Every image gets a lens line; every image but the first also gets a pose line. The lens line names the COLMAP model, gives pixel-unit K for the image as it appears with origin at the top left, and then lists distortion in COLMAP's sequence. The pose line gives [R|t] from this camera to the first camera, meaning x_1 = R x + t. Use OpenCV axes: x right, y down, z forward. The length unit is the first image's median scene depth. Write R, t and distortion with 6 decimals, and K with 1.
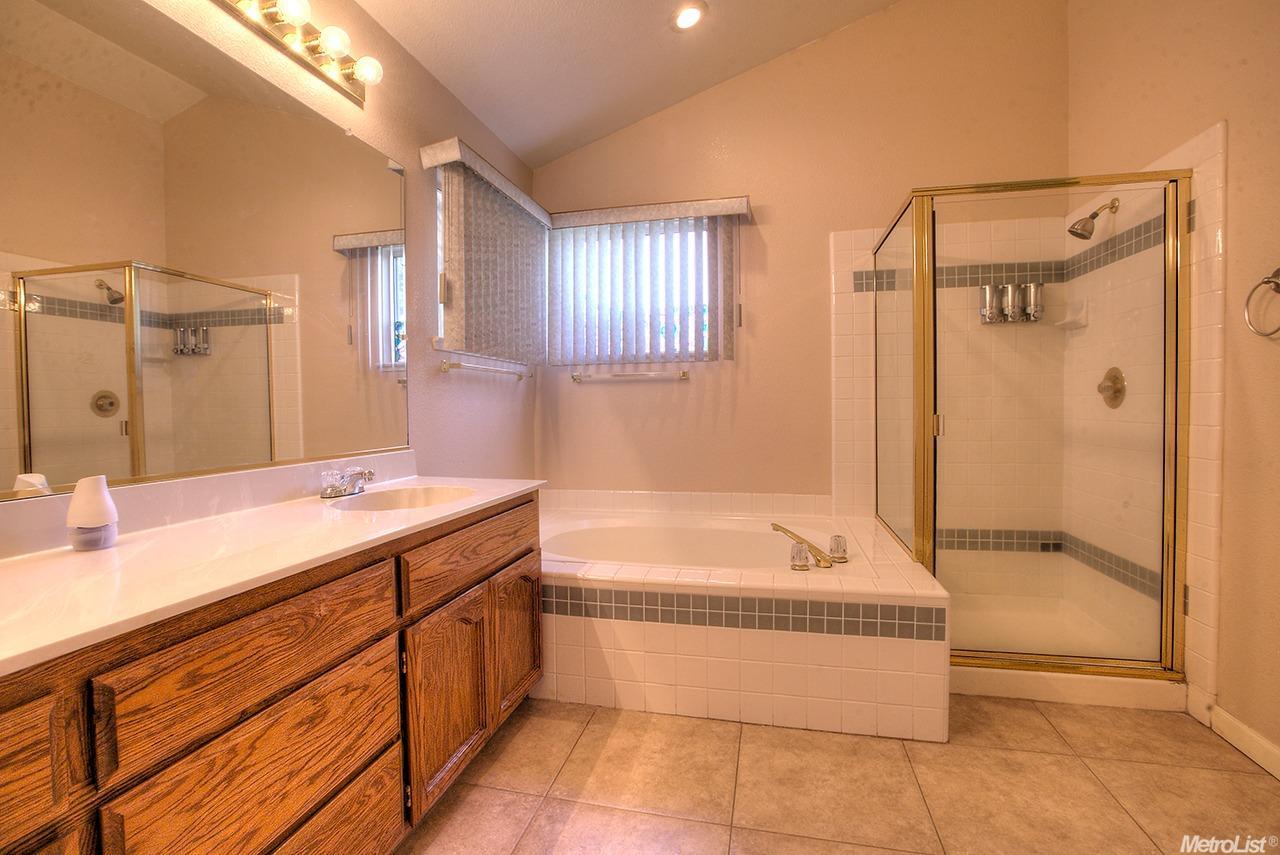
lens RADIAL K [[591.3, 0, 640.6], [0, 591.3, 425.6], [0, 0, 1]] dist [-0.029048, 0.004591]
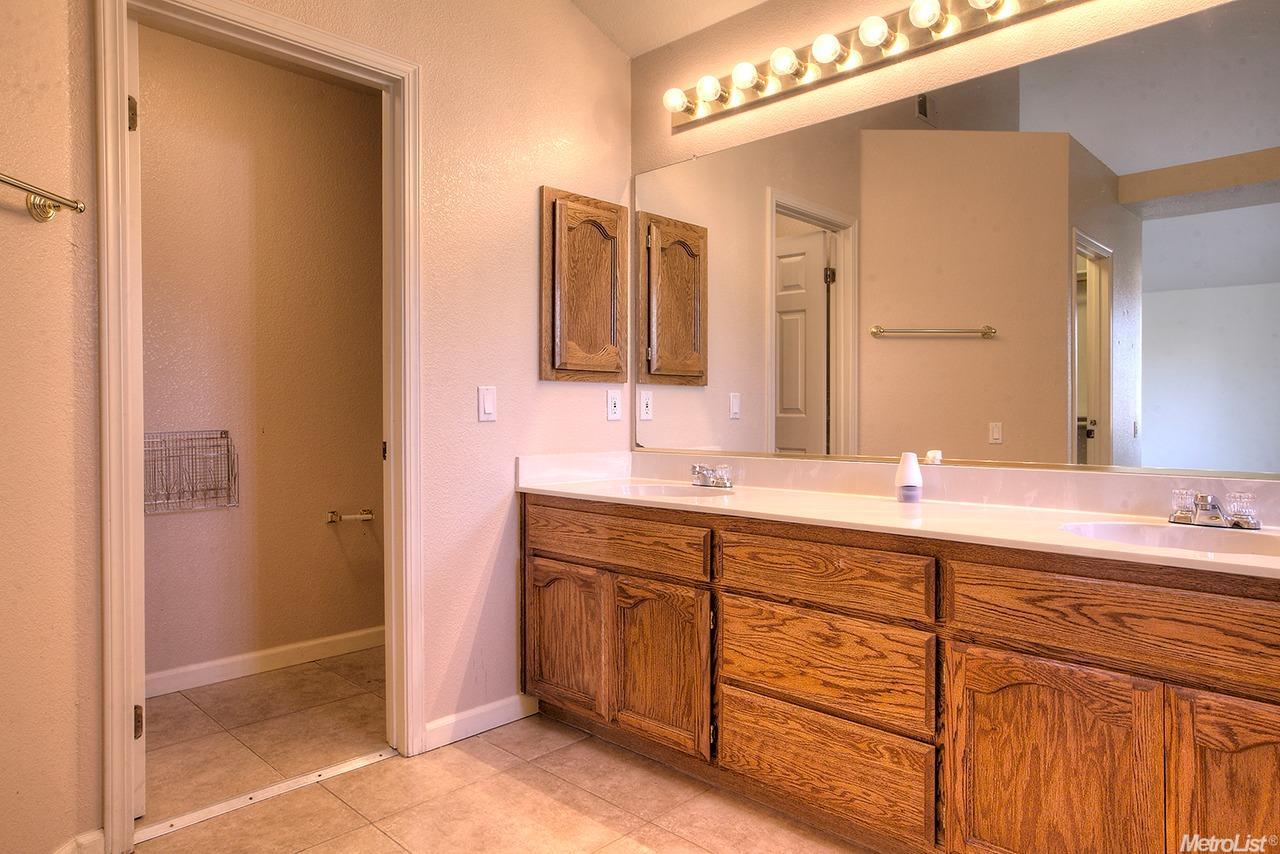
lens RADIAL K [[811.5, 0, 640.4], [0, 811.5, 424.7], [0, 0, 1]] dist [-0.008065, -0.000471]
pose [[-0.533345, 0.019228, -0.845679, 1.140695], [-0.020575, 0.999151, 0.035694, -0.044065], [0.845647, 0.036437, -0.532497, 1.485922]]
